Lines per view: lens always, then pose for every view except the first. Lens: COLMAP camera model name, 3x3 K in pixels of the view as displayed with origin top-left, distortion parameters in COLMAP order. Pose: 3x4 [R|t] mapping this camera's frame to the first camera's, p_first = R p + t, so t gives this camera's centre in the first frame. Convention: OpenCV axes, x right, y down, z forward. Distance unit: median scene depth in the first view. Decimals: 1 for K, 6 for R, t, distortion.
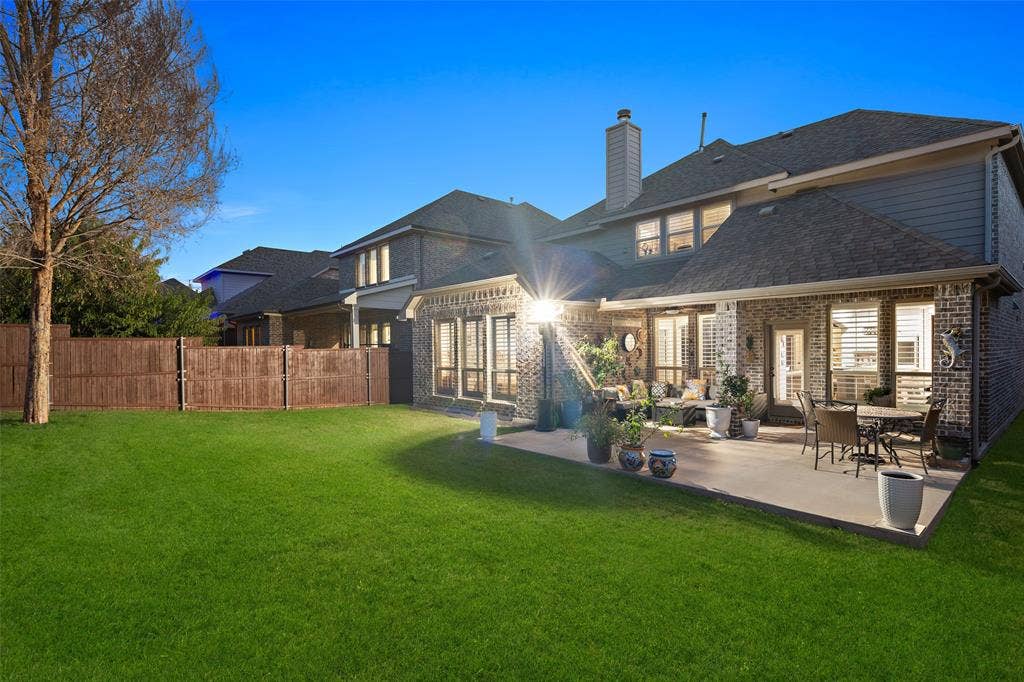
lens RADIAL K [[504.0, 0, 507.4], [0, 504.0, 355.0], [0, 0, 1]] dist [0.000955, 0.001087]
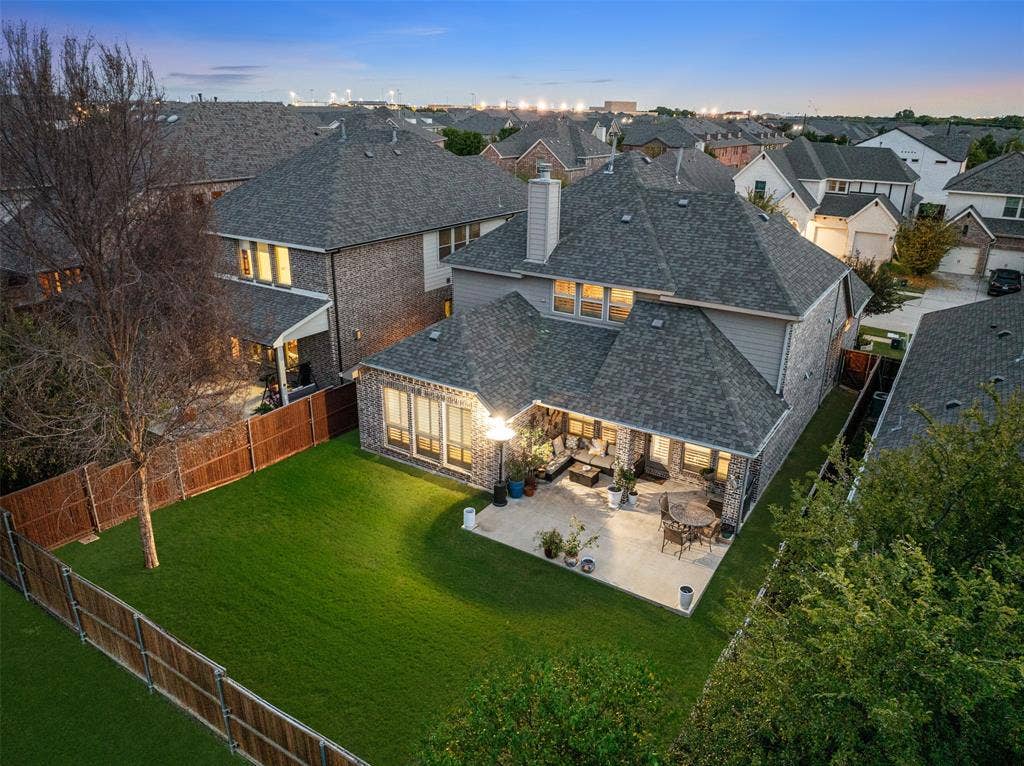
lens RADIAL K [[718.8, 0, 517.8], [0, 718.8, 382.0], [0, 0, 1]] dist [0.009241, 0.001622]
pose [[0.963100, -0.072877, 0.259089, -0.289306], [-0.017944, 0.943115, 0.331982, -0.654461], [-0.268545, -0.324381, 0.907007, -0.568460]]
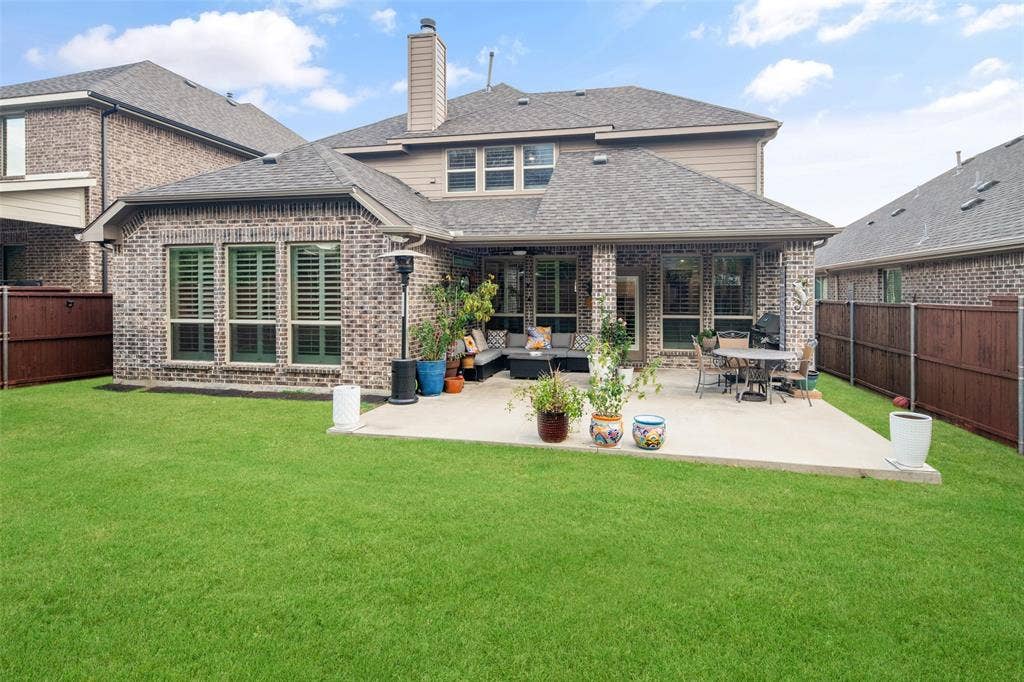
lens RADIAL K [[504.0, 0, 547.8], [0, 504.0, 296.6], [0, 0, 1]] dist [0.000955, 0.001087]
pose [[0.795373, 0.004075, 0.606106, -0.159258], [-0.001796, 0.999989, -0.004366, -0.002335], [-0.606117, 0.002384, 0.795372, 0.217254]]
